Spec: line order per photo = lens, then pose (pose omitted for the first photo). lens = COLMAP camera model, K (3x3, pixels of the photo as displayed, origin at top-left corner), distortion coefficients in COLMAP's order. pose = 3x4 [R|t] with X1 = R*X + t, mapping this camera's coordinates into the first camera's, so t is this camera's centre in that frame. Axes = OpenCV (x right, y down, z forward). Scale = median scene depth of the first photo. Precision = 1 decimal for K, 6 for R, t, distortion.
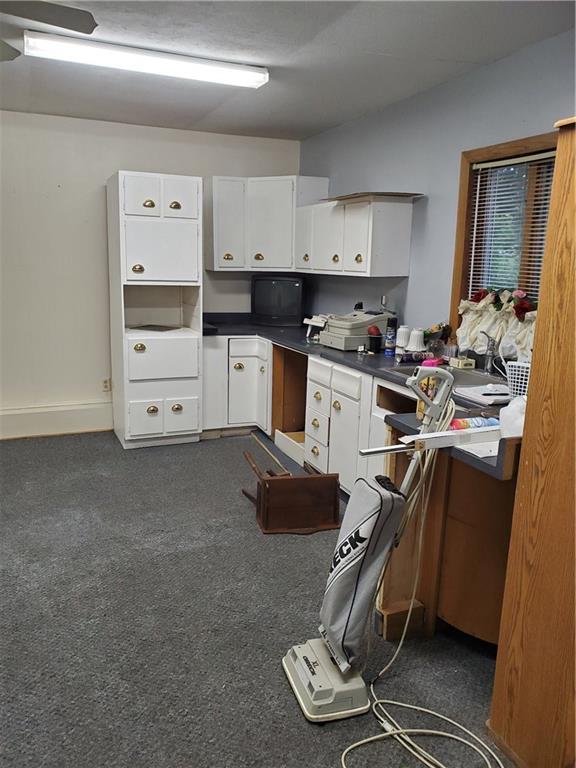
lens RADIAL K [[614.5, 0, 288.0], [0, 614.5, 384.0], [0, 0, 1]] dist [0.006775, 0.008120]
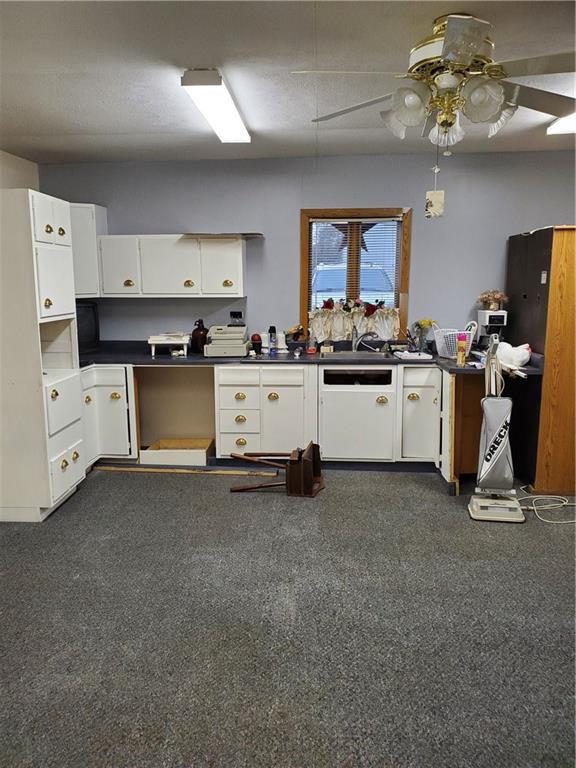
lens RADIAL K [[590.7, 0, 288.0], [0, 590.7, 384.0], [0, 0, 1]] dist [0.005431, 0.000796]
pose [[0.434699, -0.183114, 0.881763, -1.059837], [0.201046, 0.974132, 0.103183, -0.120230], [-0.877848, 0.132422, 0.460268, 0.428344]]
